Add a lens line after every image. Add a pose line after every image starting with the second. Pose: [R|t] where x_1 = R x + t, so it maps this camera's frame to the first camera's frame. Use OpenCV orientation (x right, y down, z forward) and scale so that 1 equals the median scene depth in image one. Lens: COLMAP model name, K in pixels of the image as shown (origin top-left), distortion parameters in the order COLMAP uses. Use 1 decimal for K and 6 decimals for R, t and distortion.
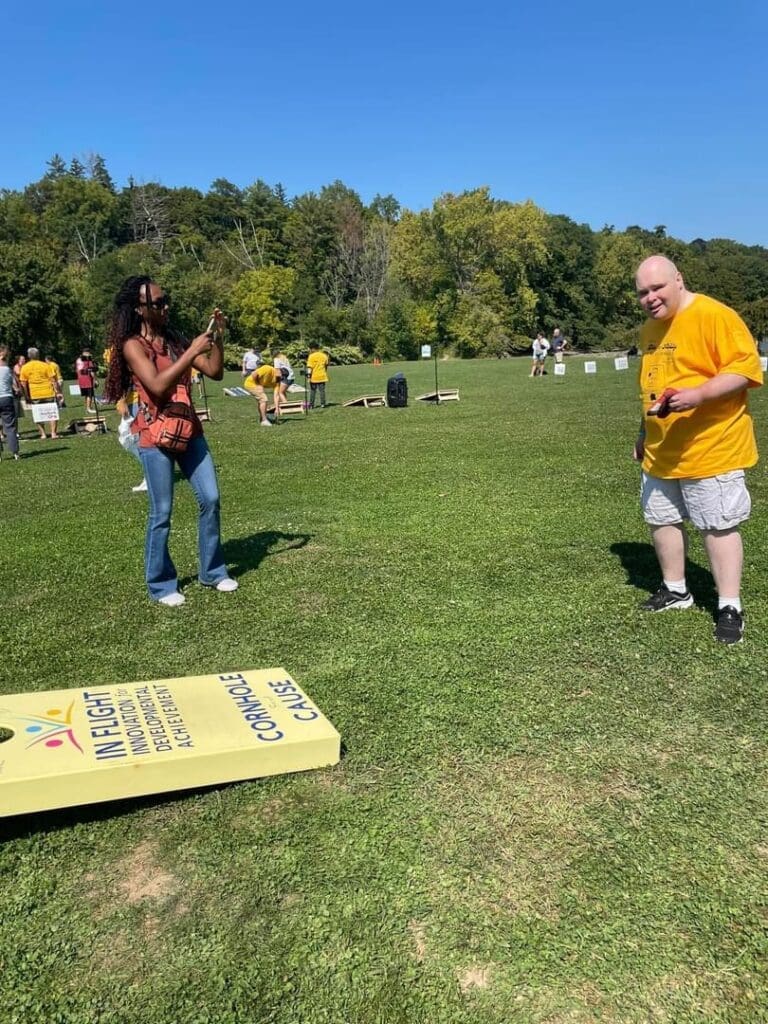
lens RADIAL K [[776.6, 0, 391.2], [0, 776.6, 507.6], [0, 0, 1]] dist [0.102175, -0.129735]
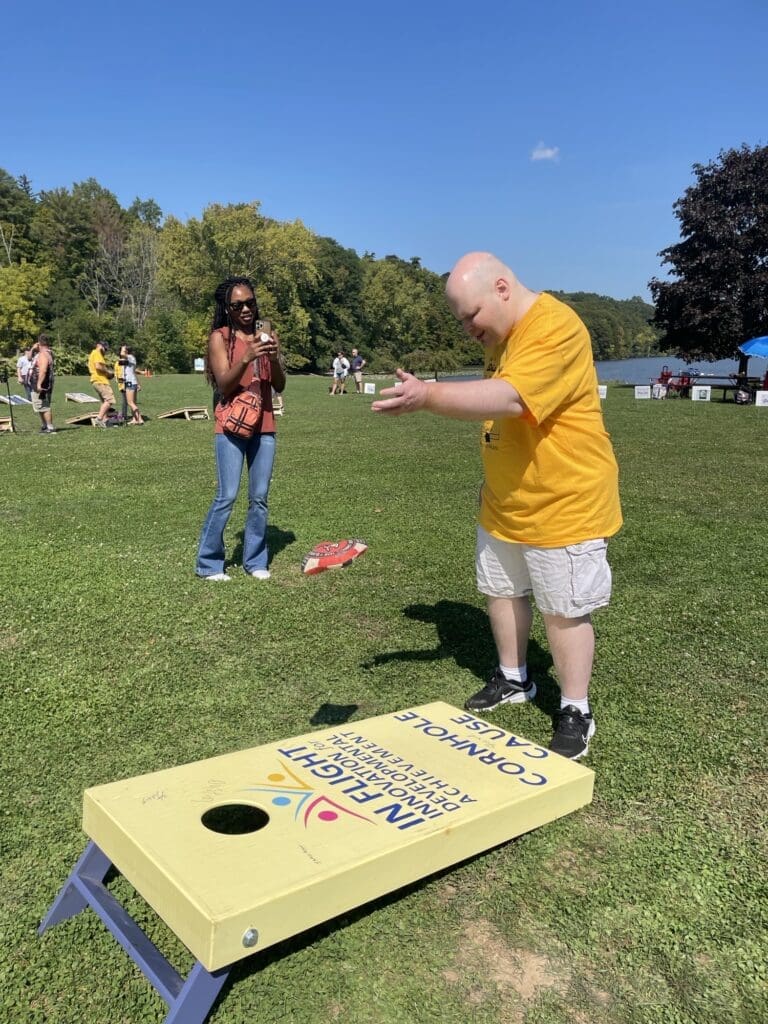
lens RADIAL K [[778.0, 0, 378.2], [0, 778.0, 525.1], [0, 0, 1]] dist [0.099555, -0.128478]
pose [[0.961005, -0.015567, 0.276094, -0.010377], [0.015727, 0.999875, 0.001632, 0.000013], [-0.276084, 0.002774, 0.961129, 0.003536]]
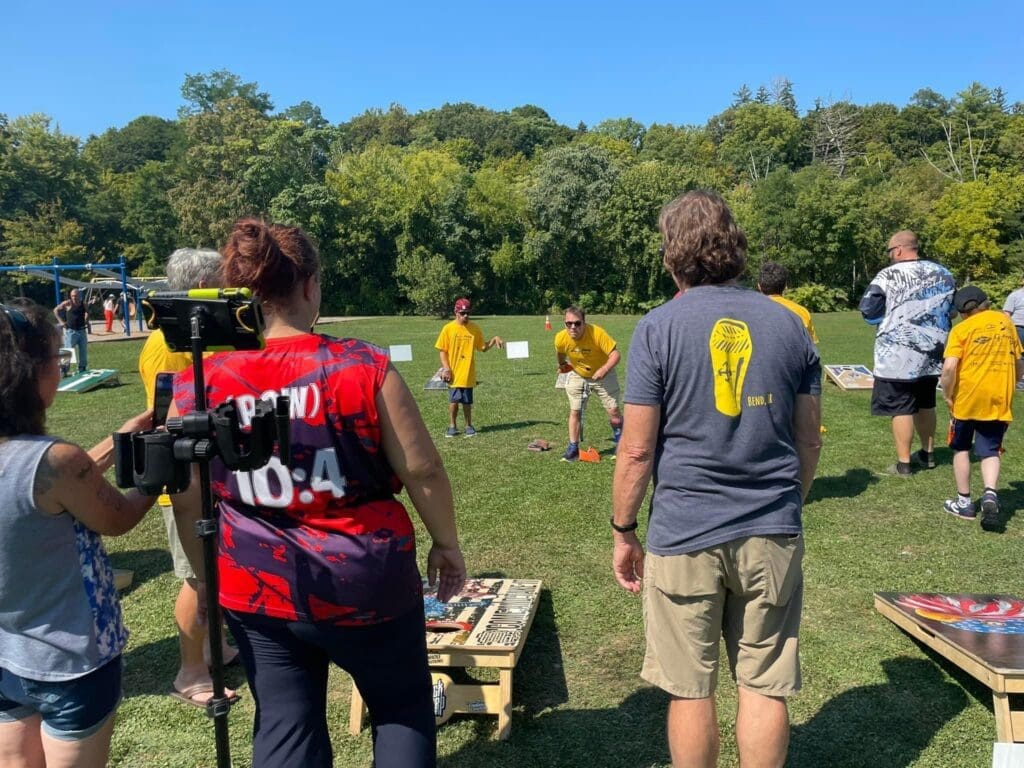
lens RADIAL K [[778.0, 0, 524.9], [0, 778.0, 386.0], [0, 0, 1]] dist [0.099555, -0.128478]
pose [[0.803596, 0.105954, -0.585669, -0.031691], [-0.144203, 0.989368, -0.018872, -0.019982], [0.577442, 0.099621, 0.810331, 0.100880]]
